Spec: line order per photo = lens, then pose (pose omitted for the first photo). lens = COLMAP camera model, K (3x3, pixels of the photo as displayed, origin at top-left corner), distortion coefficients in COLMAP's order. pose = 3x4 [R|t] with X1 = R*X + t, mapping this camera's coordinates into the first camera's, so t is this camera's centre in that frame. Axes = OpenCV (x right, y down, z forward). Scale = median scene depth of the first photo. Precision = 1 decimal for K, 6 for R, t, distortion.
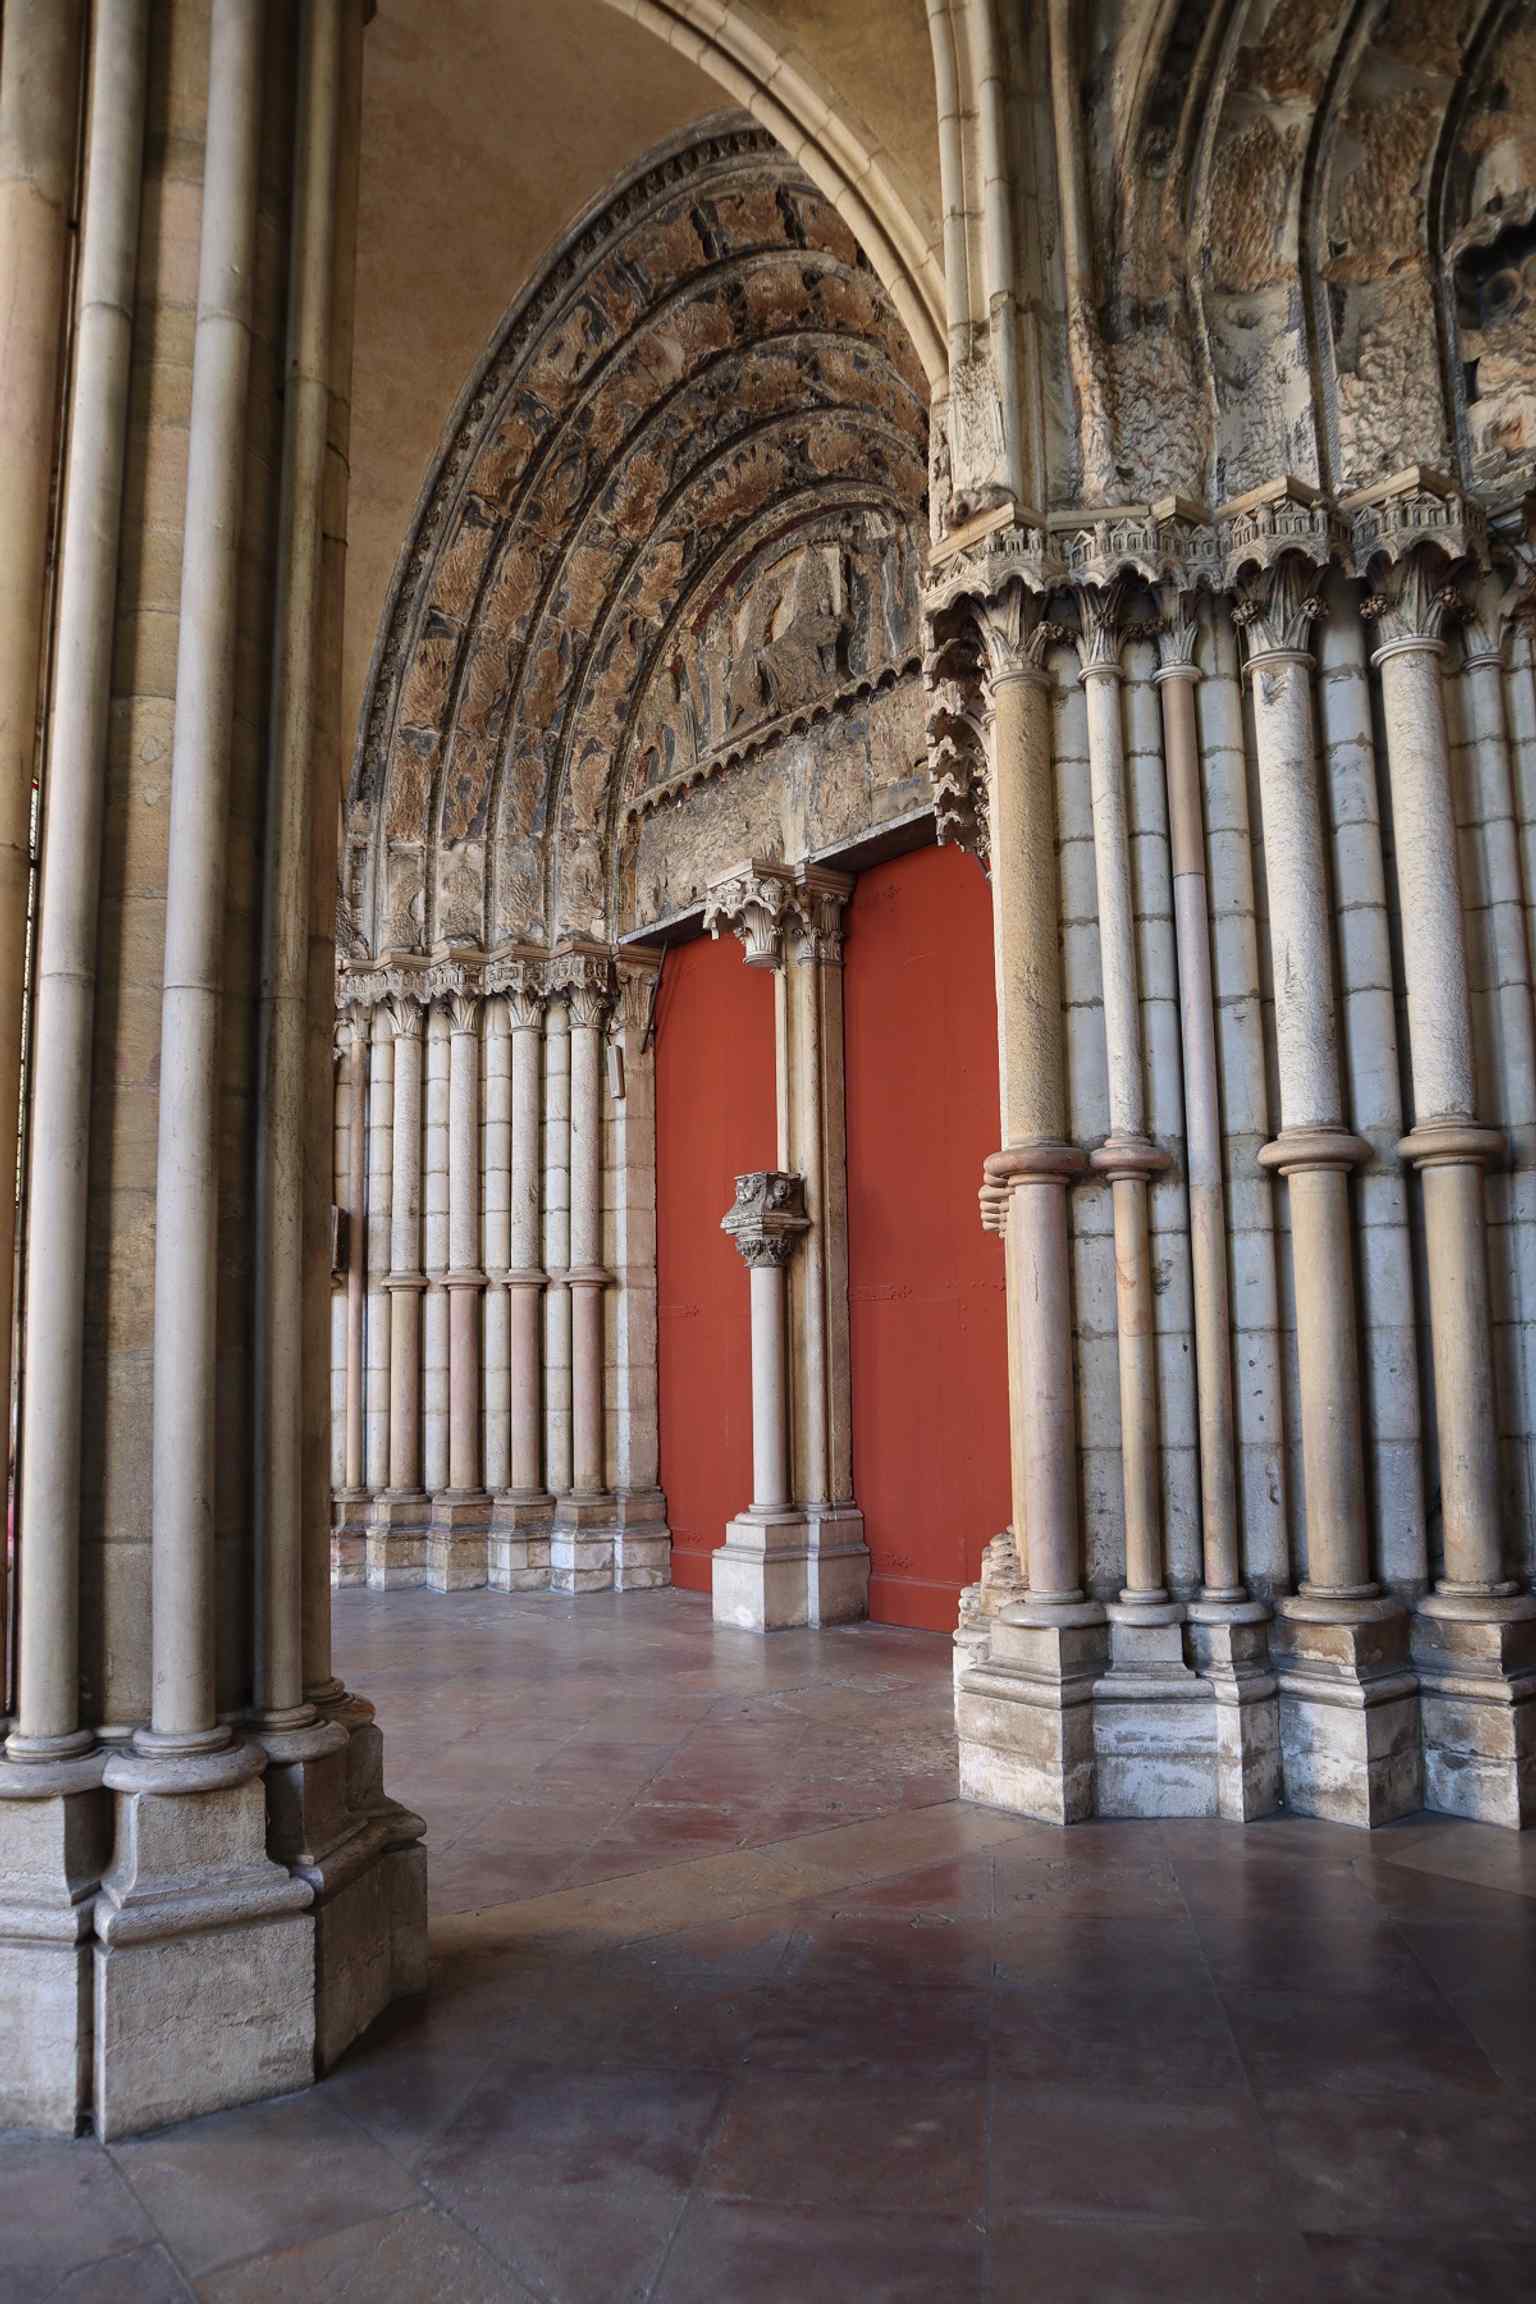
lens RADIAL K [[1595.0, 0, 757.5], [0, 1595.0, 1184.0], [0, 0, 1]] dist [-0.115810, 0.076460]
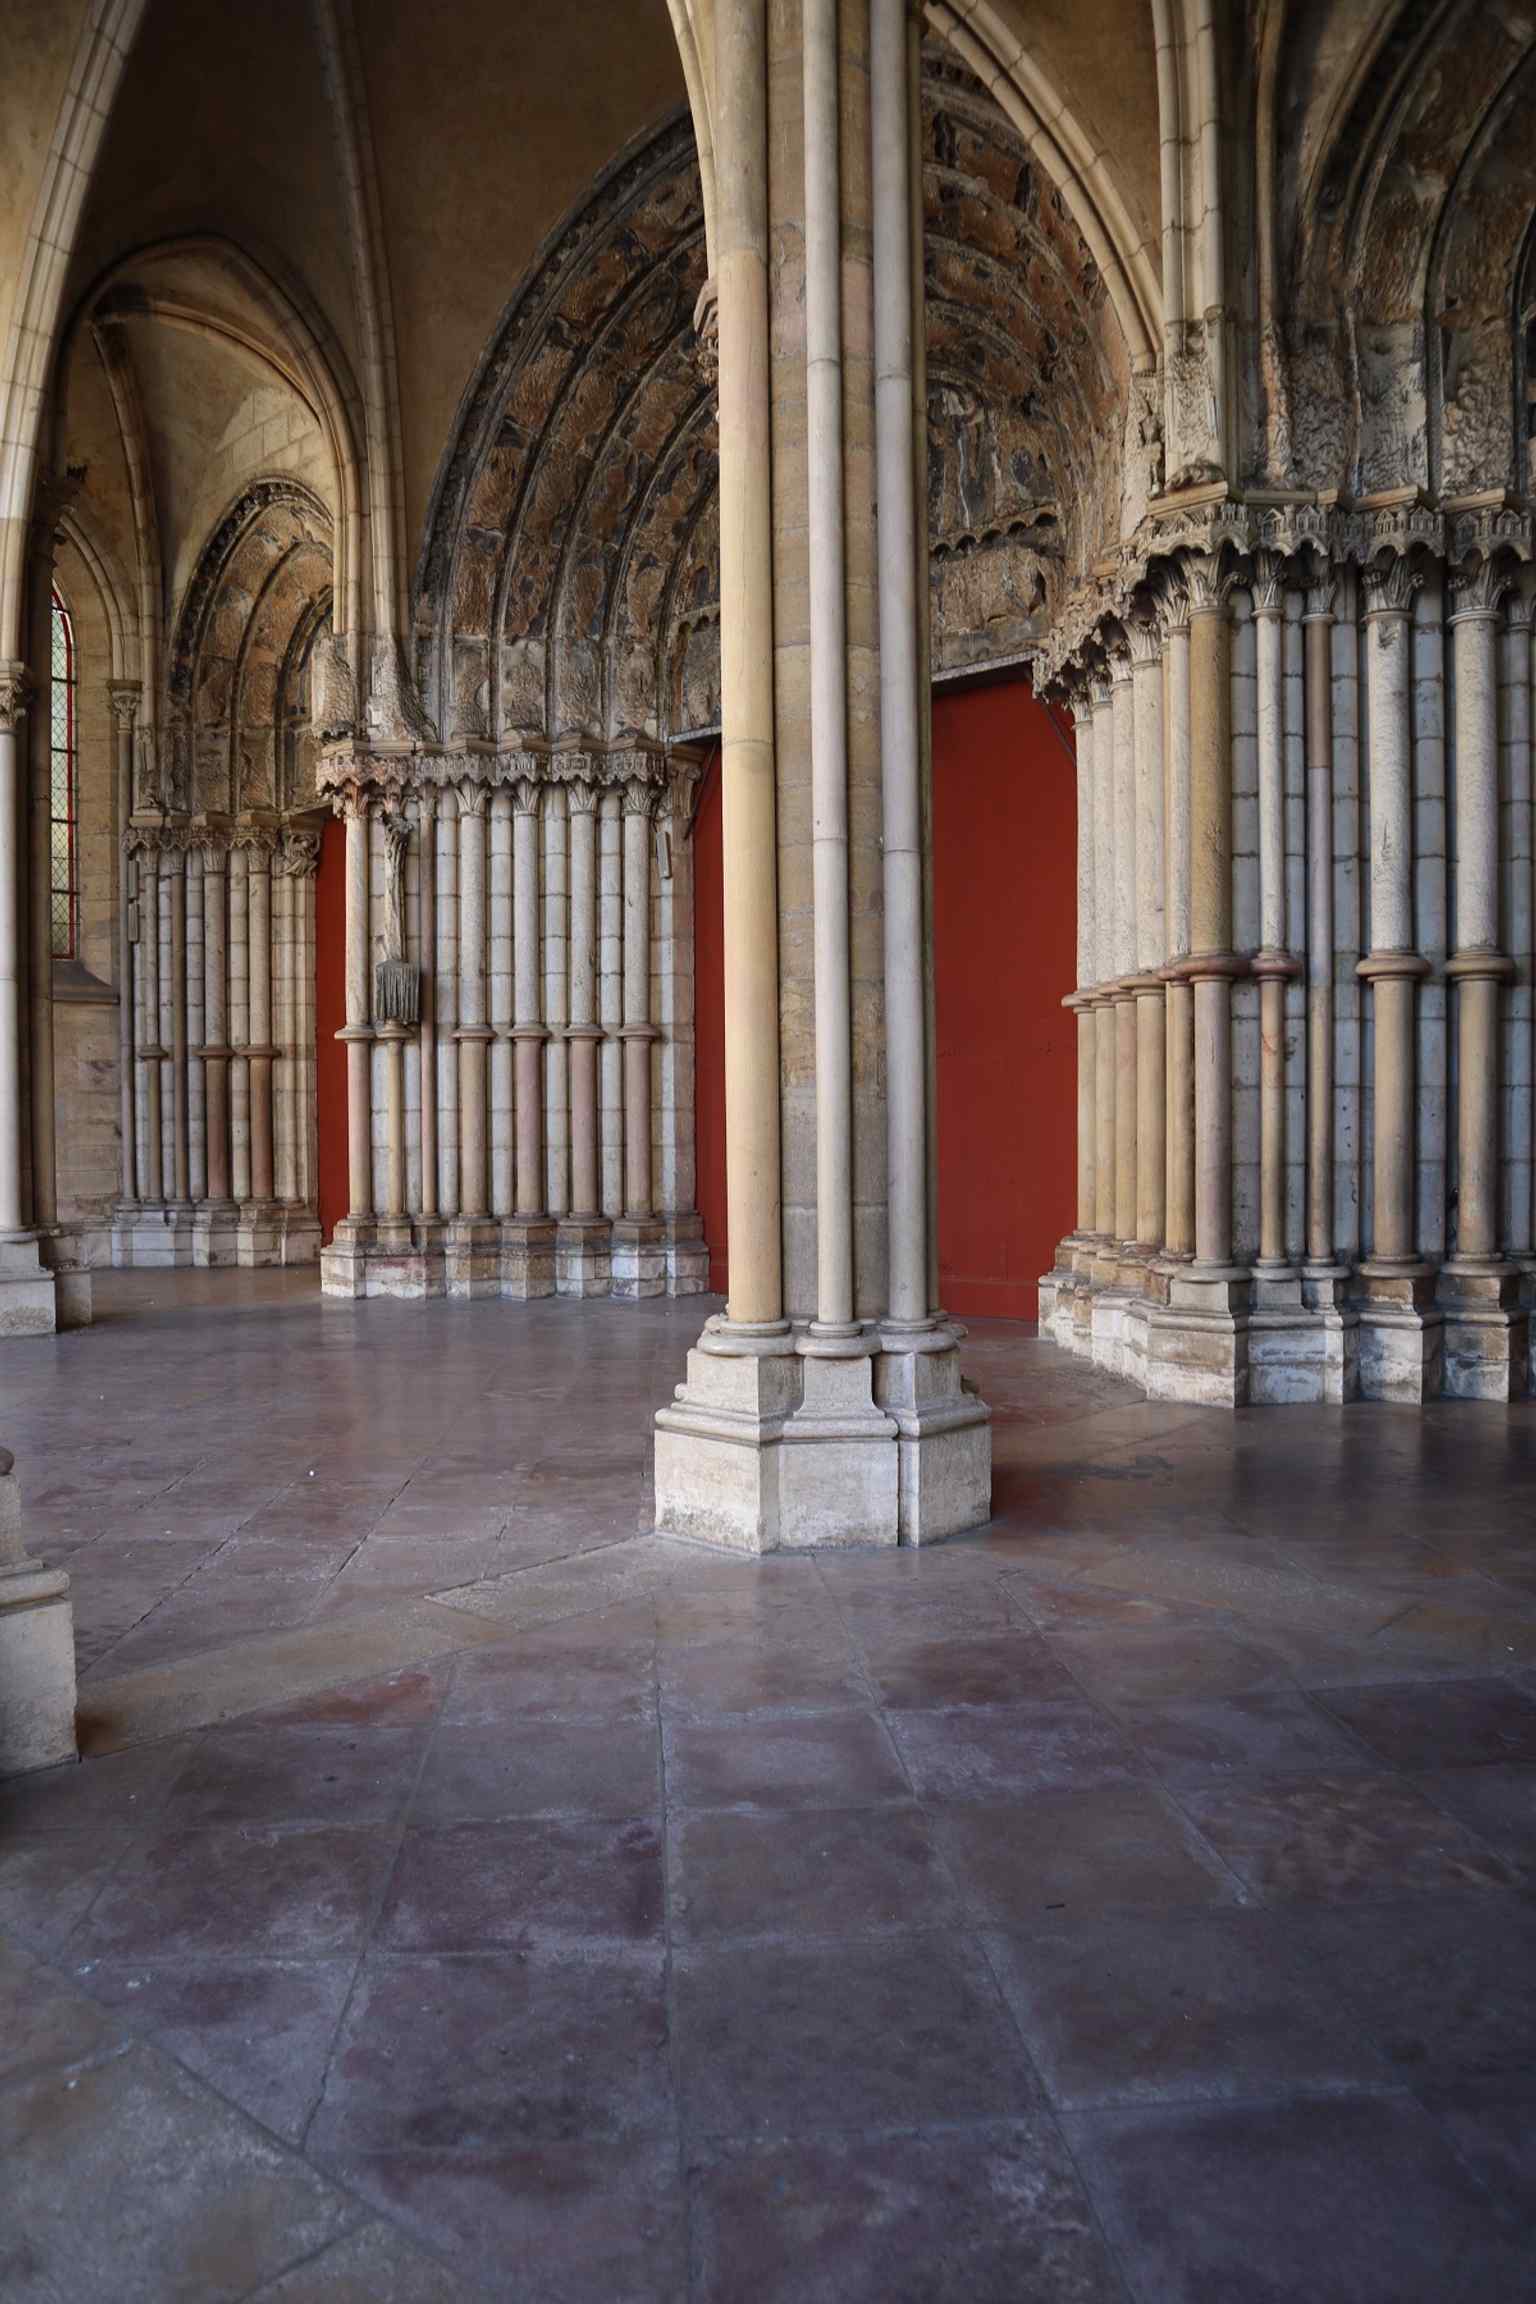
lens RADIAL K [[1595.0, 0, 757.5], [0, 1595.0, 1184.0], [0, 0, 1]] dist [-0.115810, 0.076460]
pose [[0.980980, 0.003194, 0.194081, -0.482013], [-0.032873, 0.988156, 0.149893, -0.018662], [-0.191304, -0.153422, 0.969466, -0.318582]]
